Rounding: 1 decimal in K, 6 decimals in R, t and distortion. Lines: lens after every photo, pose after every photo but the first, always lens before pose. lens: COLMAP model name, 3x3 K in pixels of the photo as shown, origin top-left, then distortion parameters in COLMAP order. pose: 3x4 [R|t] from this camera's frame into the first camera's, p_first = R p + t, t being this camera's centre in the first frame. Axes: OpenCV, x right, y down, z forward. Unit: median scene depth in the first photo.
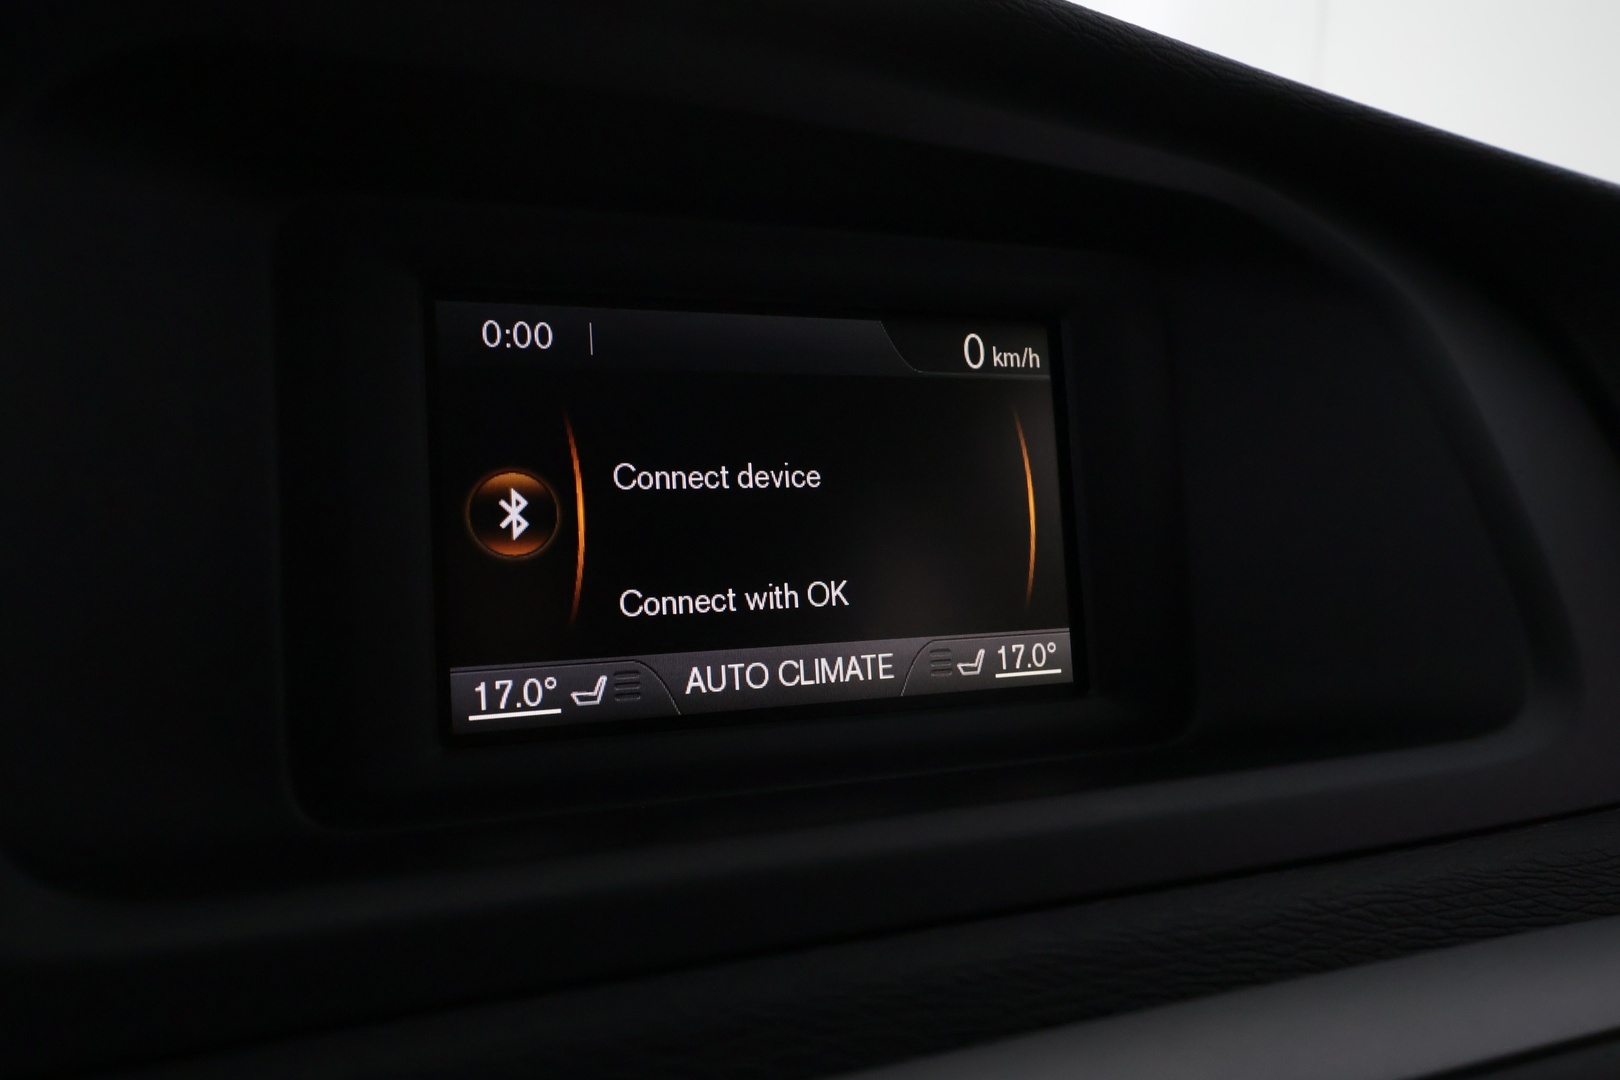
lens RADIAL K [[1304.8, 0, 810.0], [0, 1304.8, 540.0], [0, 0, 1]] dist [-0.005236, 0.010498]
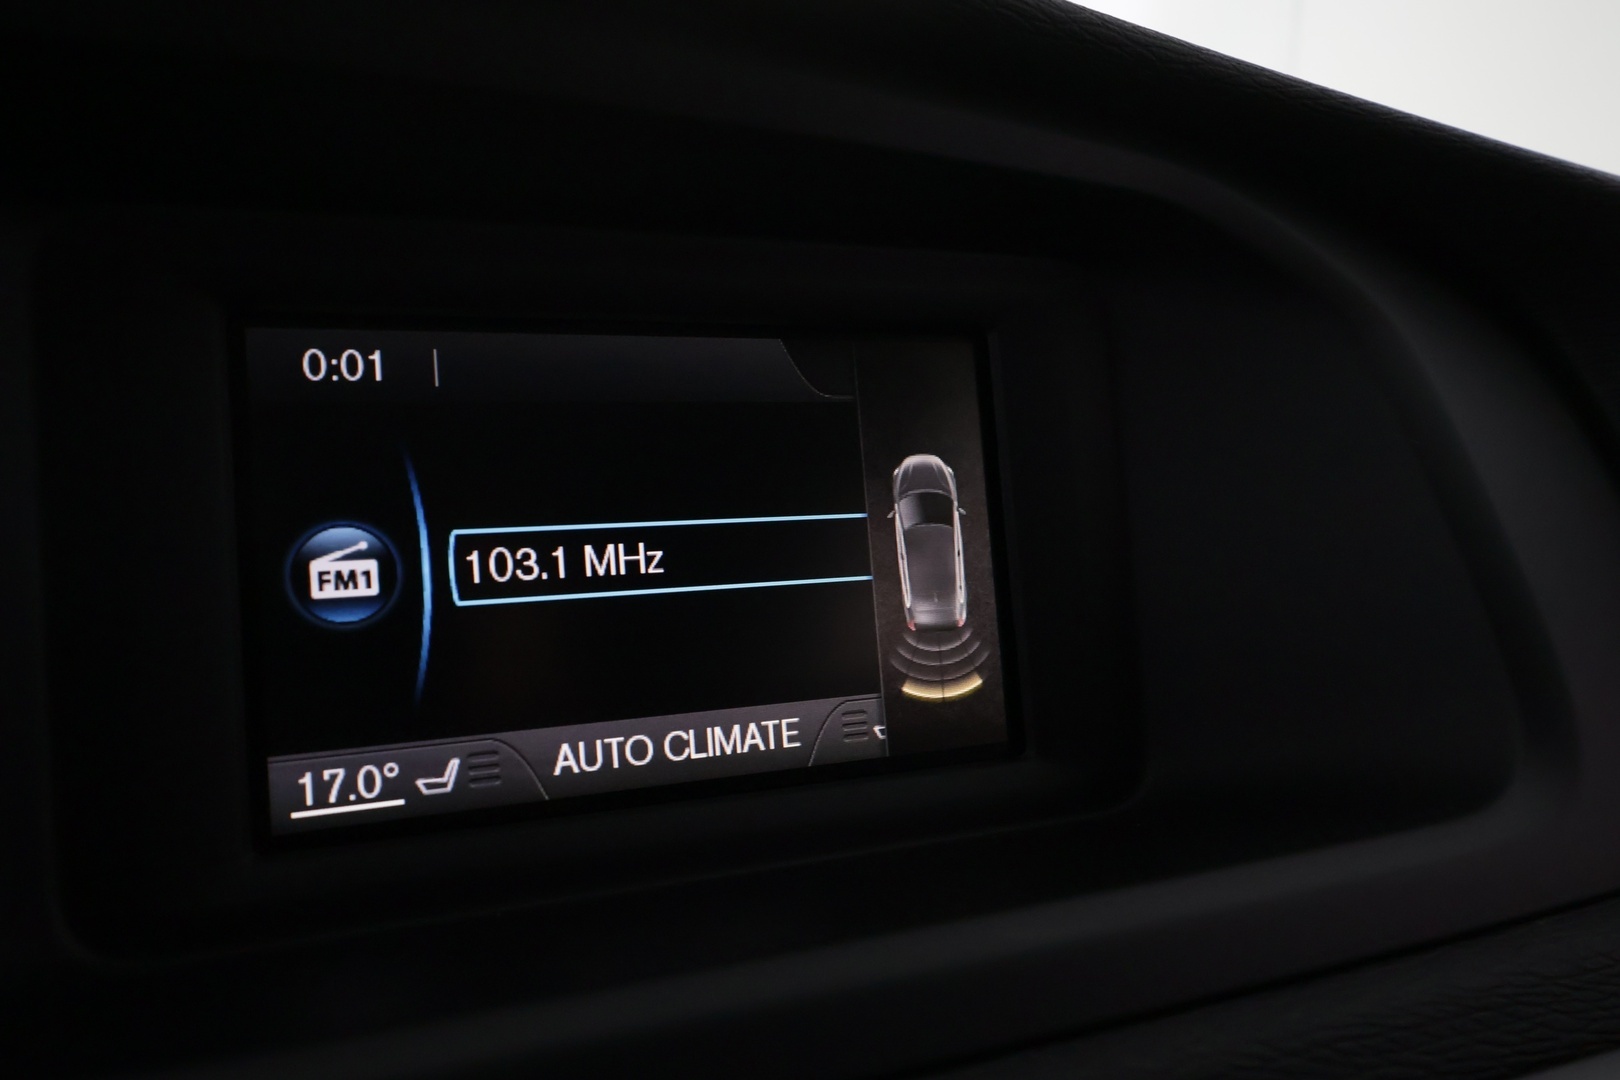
lens RADIAL K [[1304.8, 0, 810.0], [0, 1304.8, 540.0], [0, 0, 1]] dist [-0.005236, 0.010498]
pose [[0.999761, -0.016139, 0.014723, 0.068566], [0.016059, 0.999855, 0.005591, -0.043148], [-0.014811, -0.005353, 0.999876, 0.138451]]
